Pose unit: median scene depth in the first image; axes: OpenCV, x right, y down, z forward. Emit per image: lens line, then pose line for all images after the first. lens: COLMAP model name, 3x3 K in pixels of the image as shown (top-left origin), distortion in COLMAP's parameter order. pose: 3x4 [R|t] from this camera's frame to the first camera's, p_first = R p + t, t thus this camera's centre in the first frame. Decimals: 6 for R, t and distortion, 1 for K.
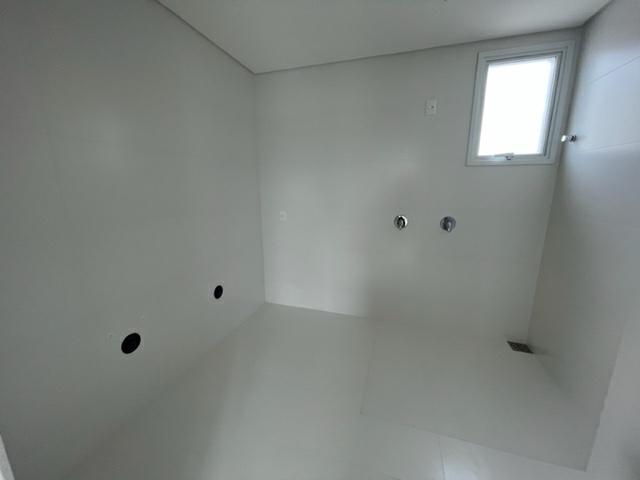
lens RADIAL K [[256.8, 0, 319.8], [0, 256.8, 242.2], [0, 0, 1]] dist [-0.002050, -0.000358]
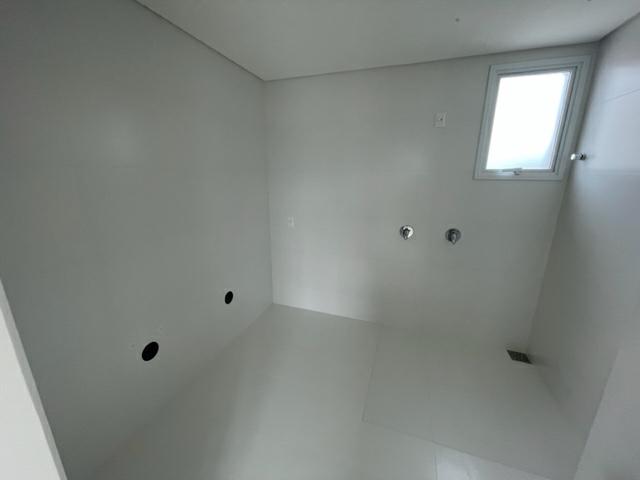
lens RADIAL K [[256.8, 0, 320.7], [0, 256.8, 237.0], [0, 0, 1]] dist [-0.002050, -0.000358]
pose [[0.999663, 0.013719, -0.022036, -0.001969], [-0.012645, 0.998759, 0.048164, -0.116354], [0.022670, -0.047869, 0.998596, -0.028487]]
